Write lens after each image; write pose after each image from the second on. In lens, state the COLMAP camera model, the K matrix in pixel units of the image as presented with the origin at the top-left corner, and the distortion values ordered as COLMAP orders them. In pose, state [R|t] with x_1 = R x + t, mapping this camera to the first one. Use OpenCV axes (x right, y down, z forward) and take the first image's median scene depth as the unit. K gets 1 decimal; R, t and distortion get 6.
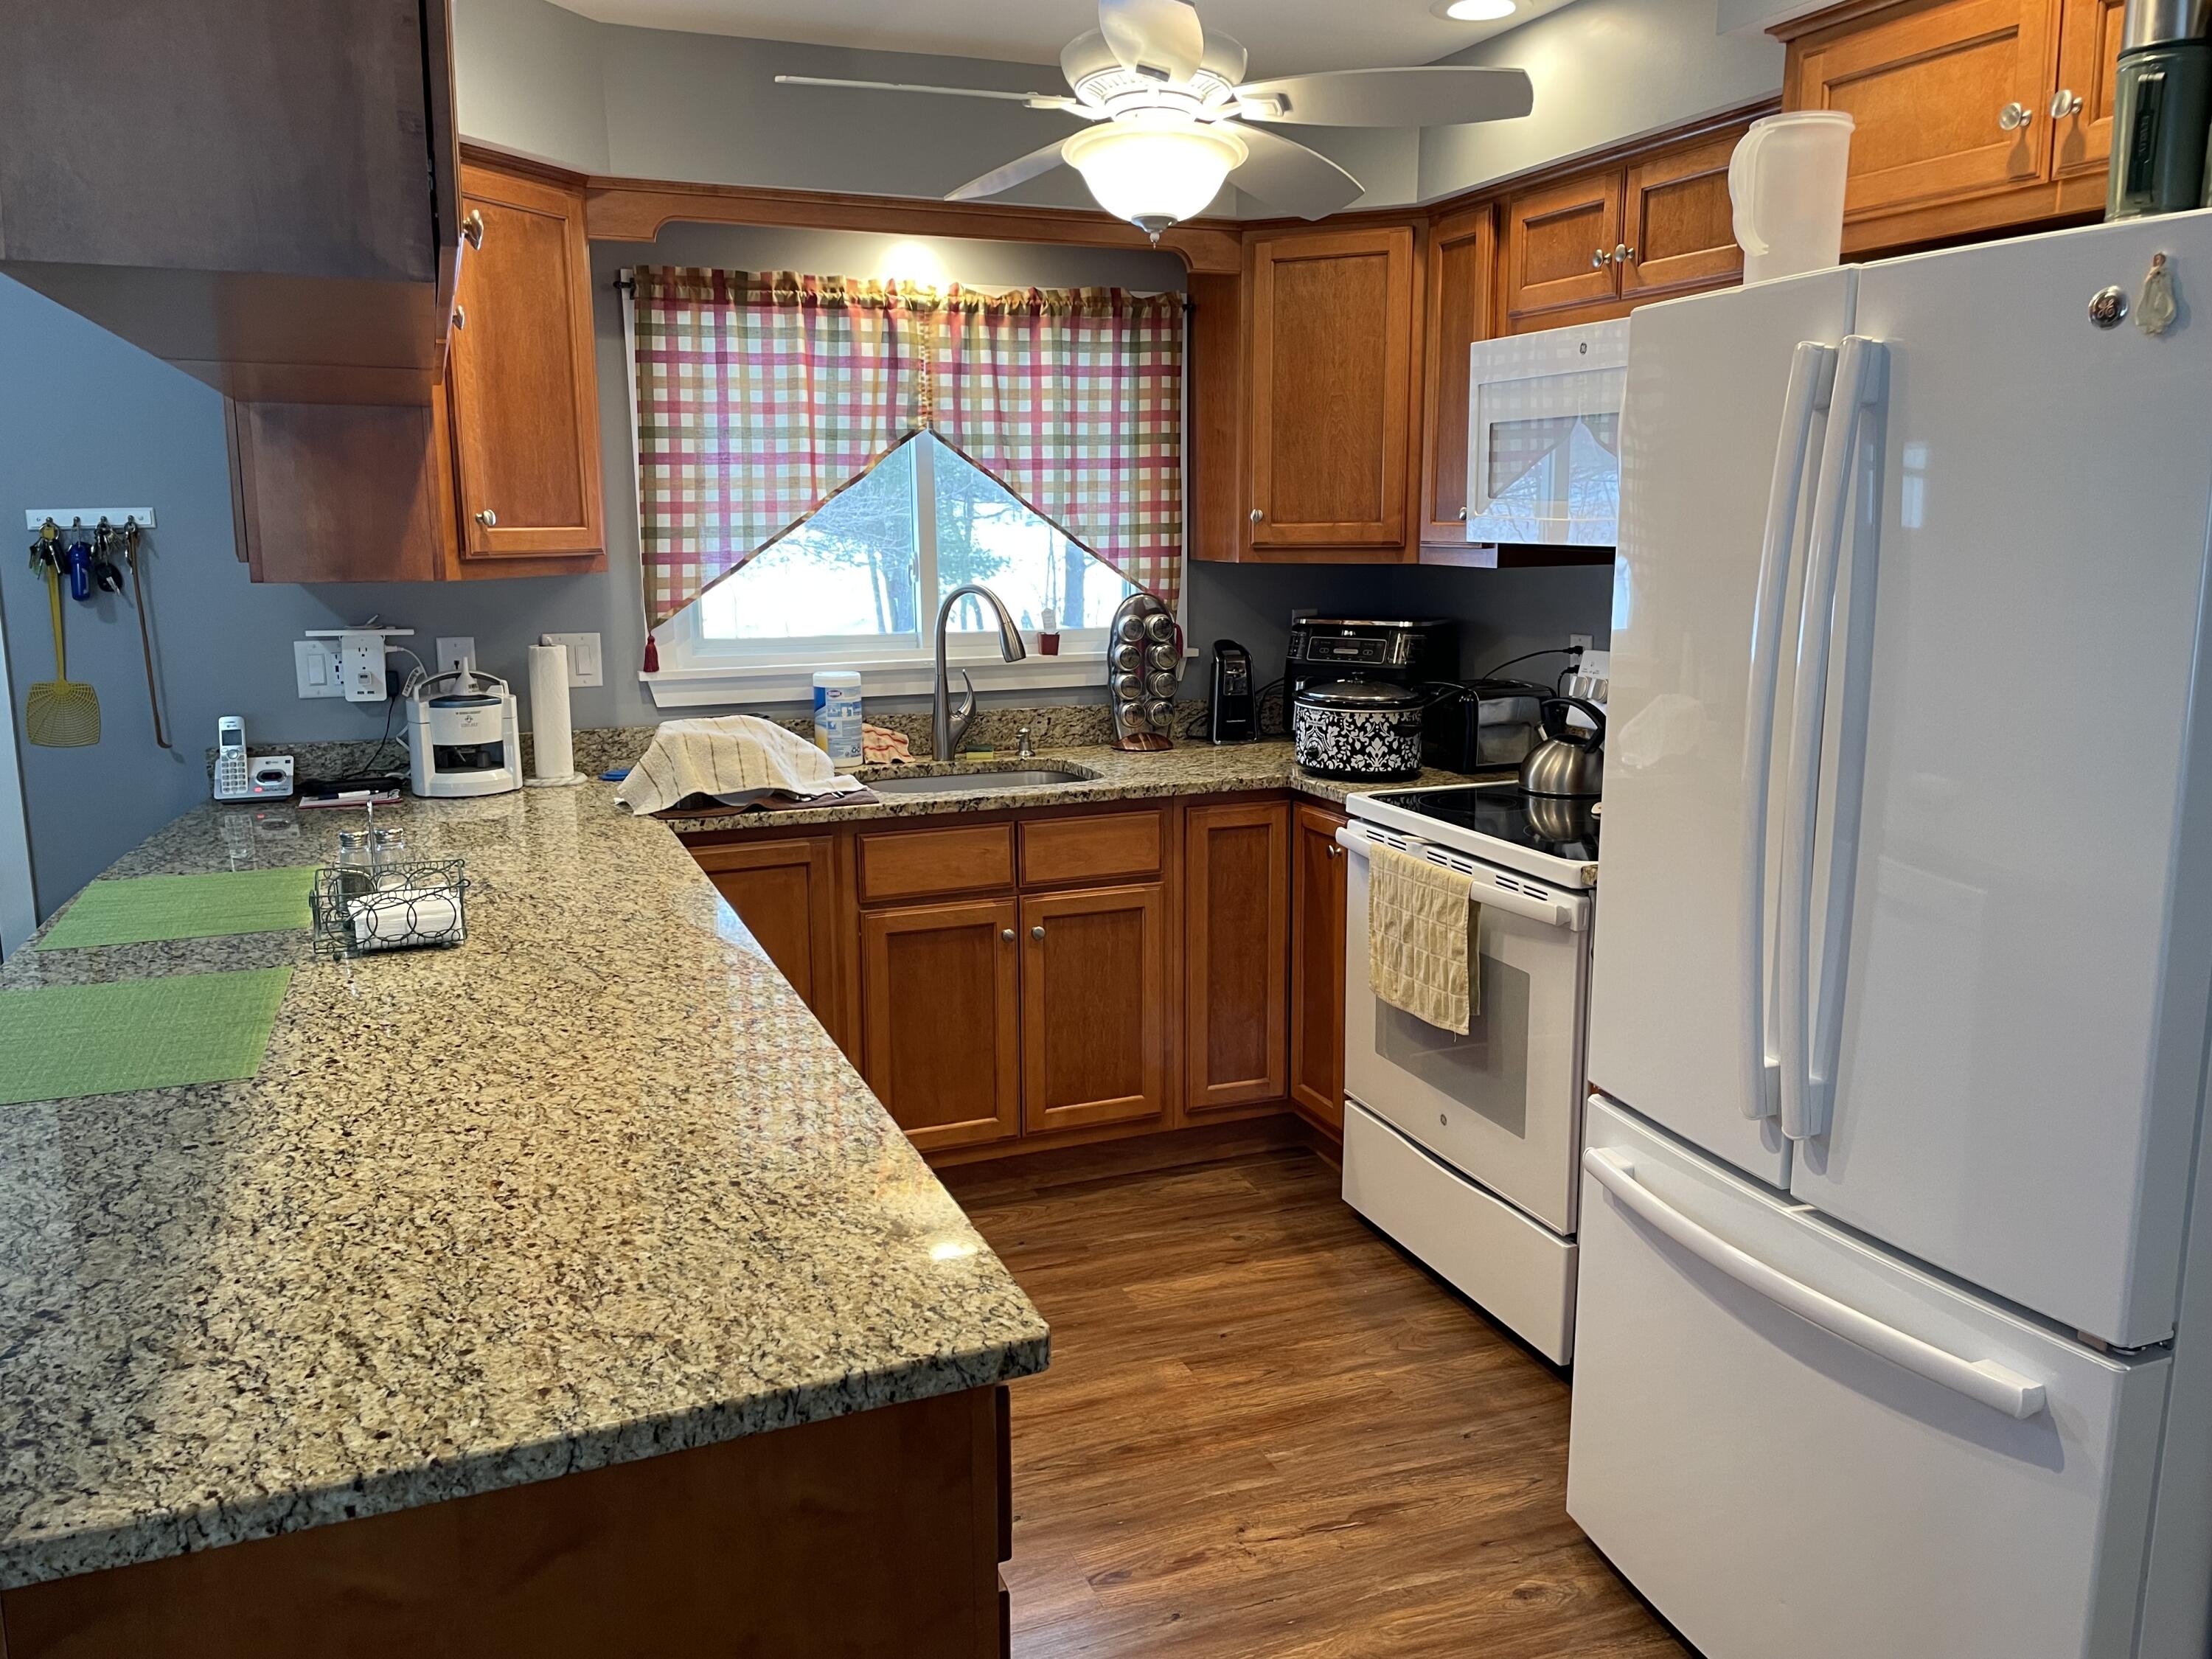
lens RADIAL K [[1663.2, 0, 1104.4], [0, 1663.2, 811.9], [0, 0, 1]] dist [0.111657, -0.169240]
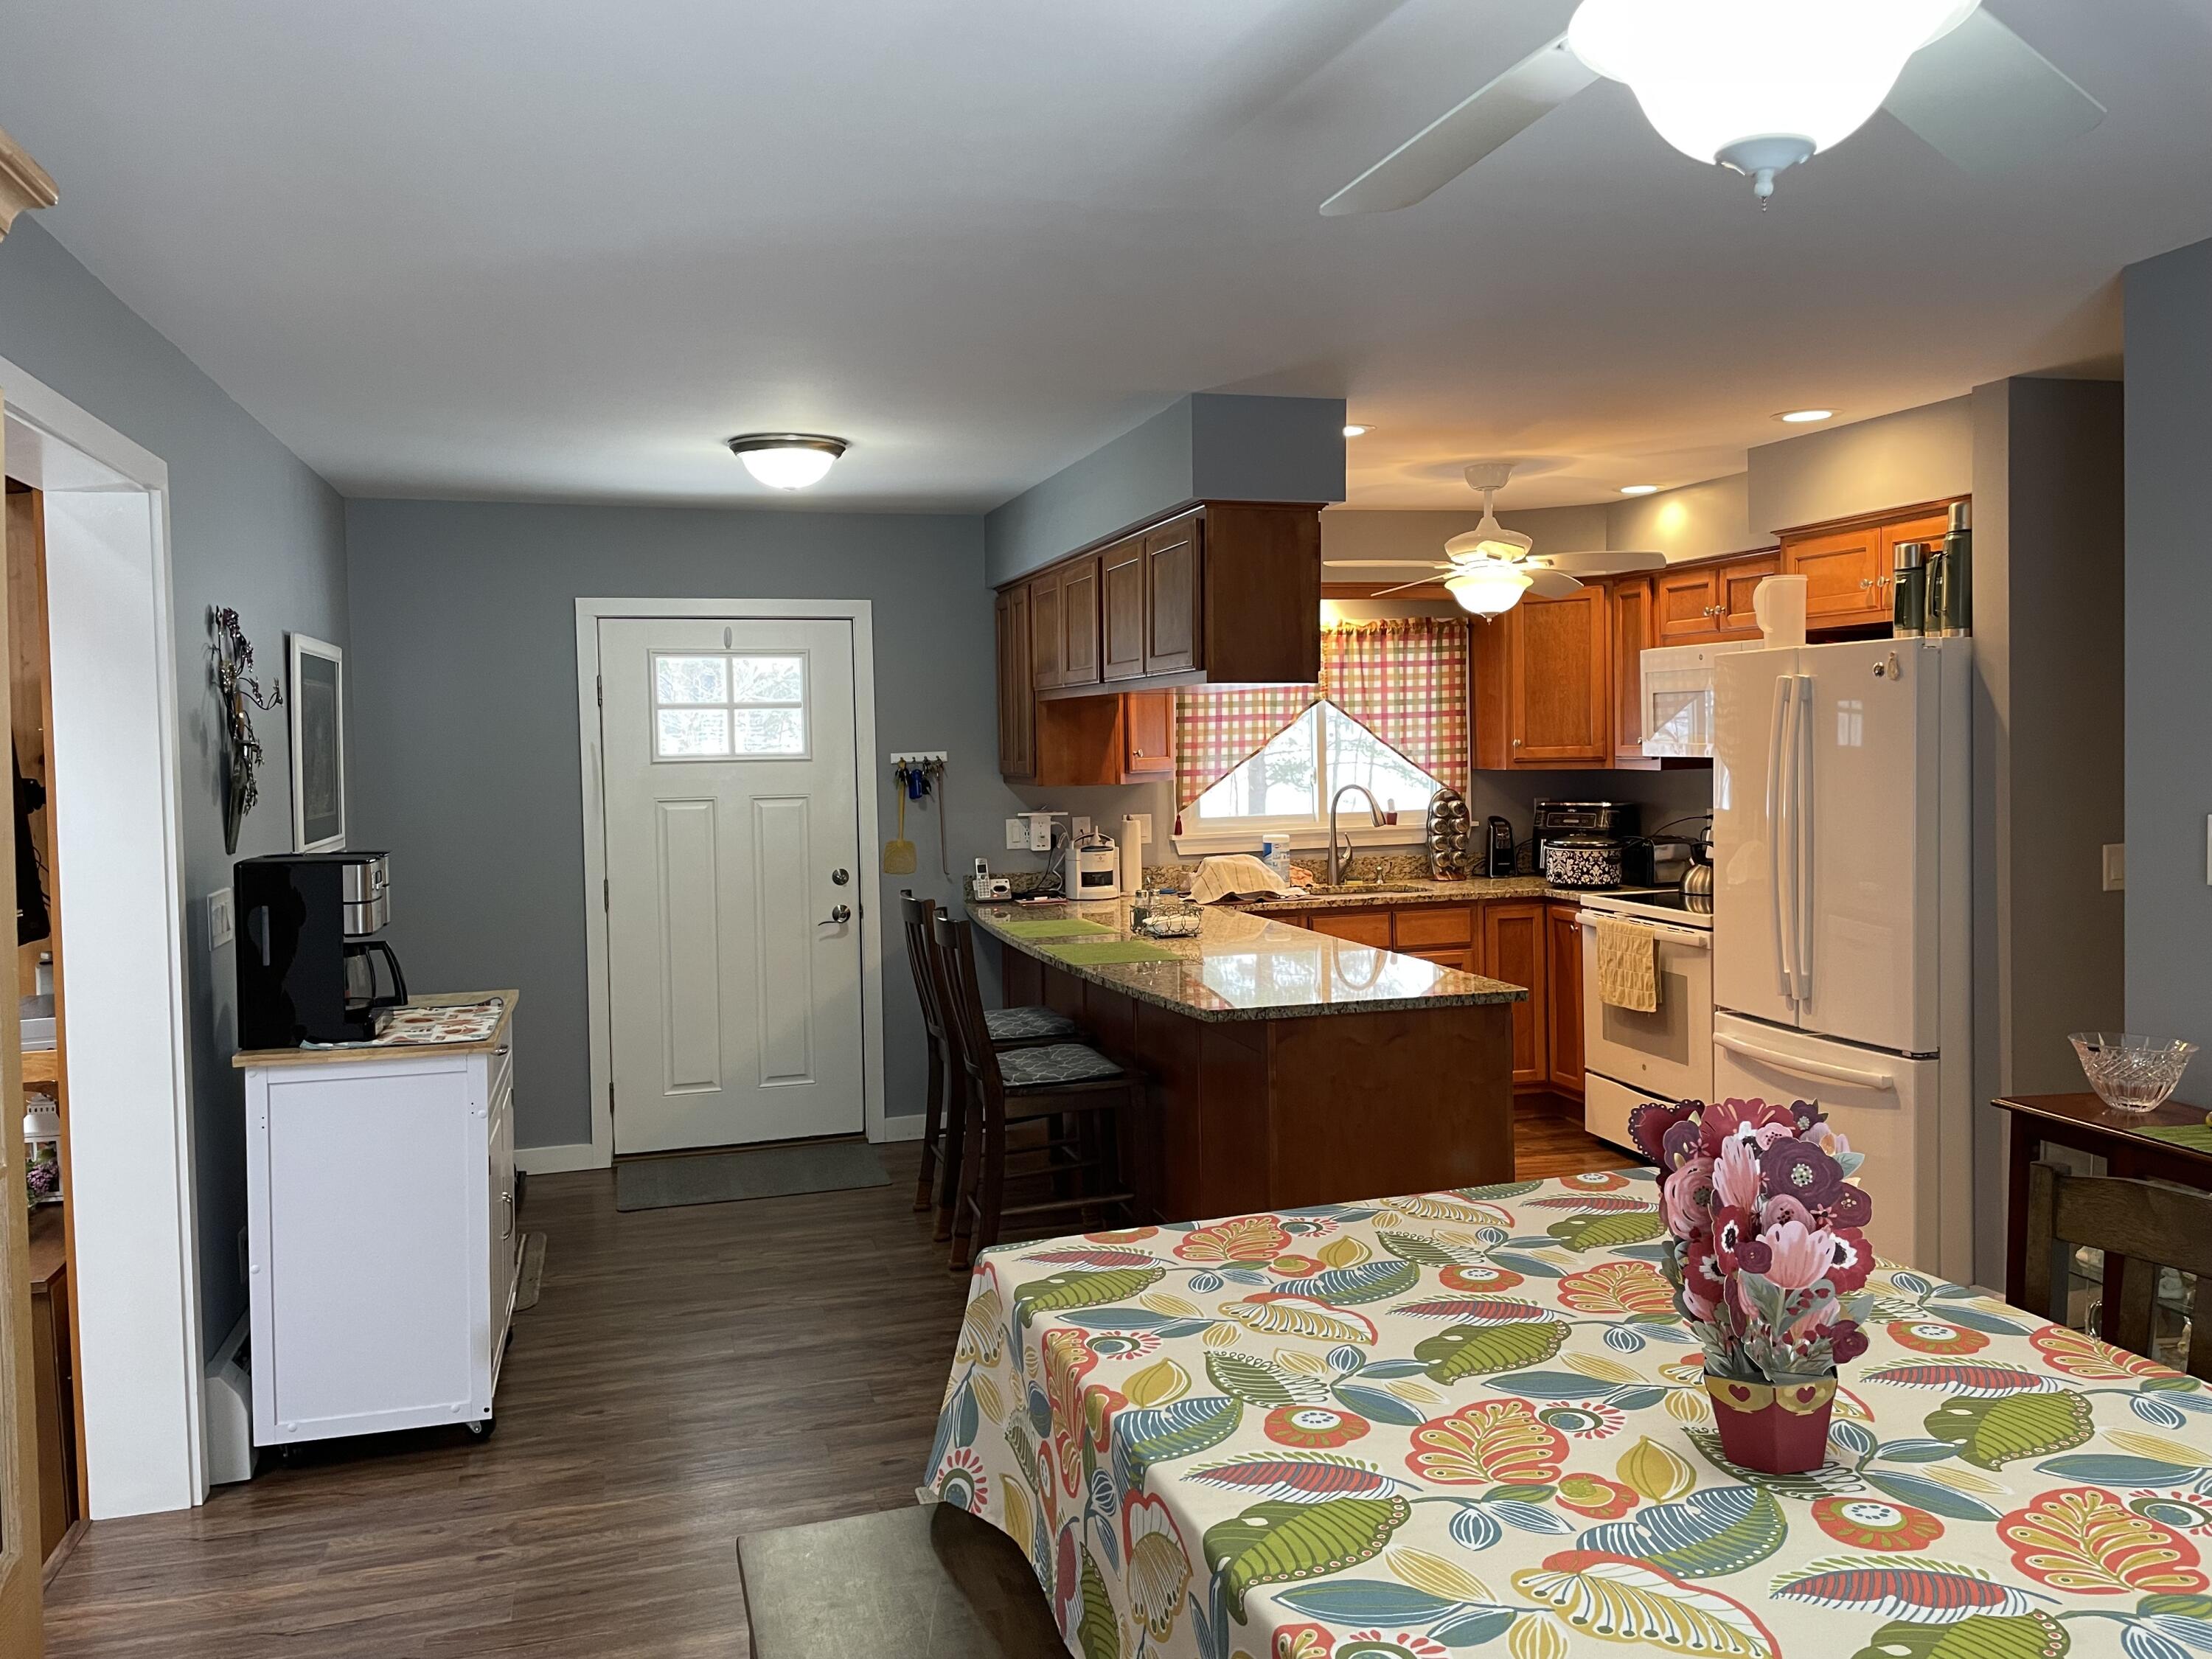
lens RADIAL K [[1663.2, 0, 1104.4], [0, 1663.2, 811.9], [0, 0, 1]] dist [0.111657, -0.169240]
pose [[0.995227, -0.012829, -0.096739, -0.173102], [0.000027, 0.991358, -0.131184, 0.125778], [0.097586, 0.130555, 0.986627, -0.773087]]
